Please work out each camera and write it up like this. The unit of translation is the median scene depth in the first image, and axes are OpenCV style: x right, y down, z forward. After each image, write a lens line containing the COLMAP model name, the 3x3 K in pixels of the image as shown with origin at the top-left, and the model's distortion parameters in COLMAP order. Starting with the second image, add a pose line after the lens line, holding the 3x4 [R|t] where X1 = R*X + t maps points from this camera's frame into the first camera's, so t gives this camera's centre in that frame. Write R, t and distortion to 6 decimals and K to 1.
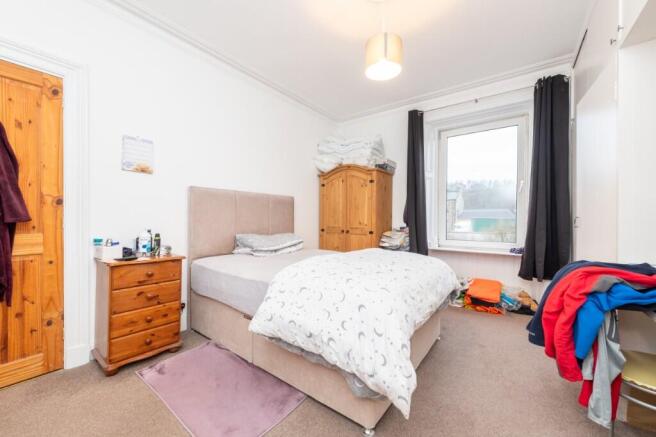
lens RADIAL K [[255.2, 0, 329.5], [0, 255.2, 218.9], [0, 0, 1]] dist [0.000817, -0.000047]
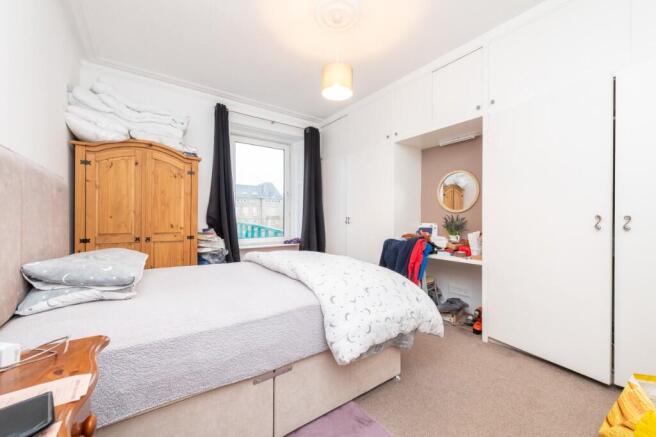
lens RADIAL K [[255.2, 0, 329.9], [0, 255.2, 218.7], [0, 0, 1]] dist [0.000817, -0.000047]
pose [[0.291595, -0.005882, 0.956524, -0.464027], [0.003495, 0.999981, 0.005084, -0.007051], [-0.956536, 0.001861, 0.291610, 0.346451]]
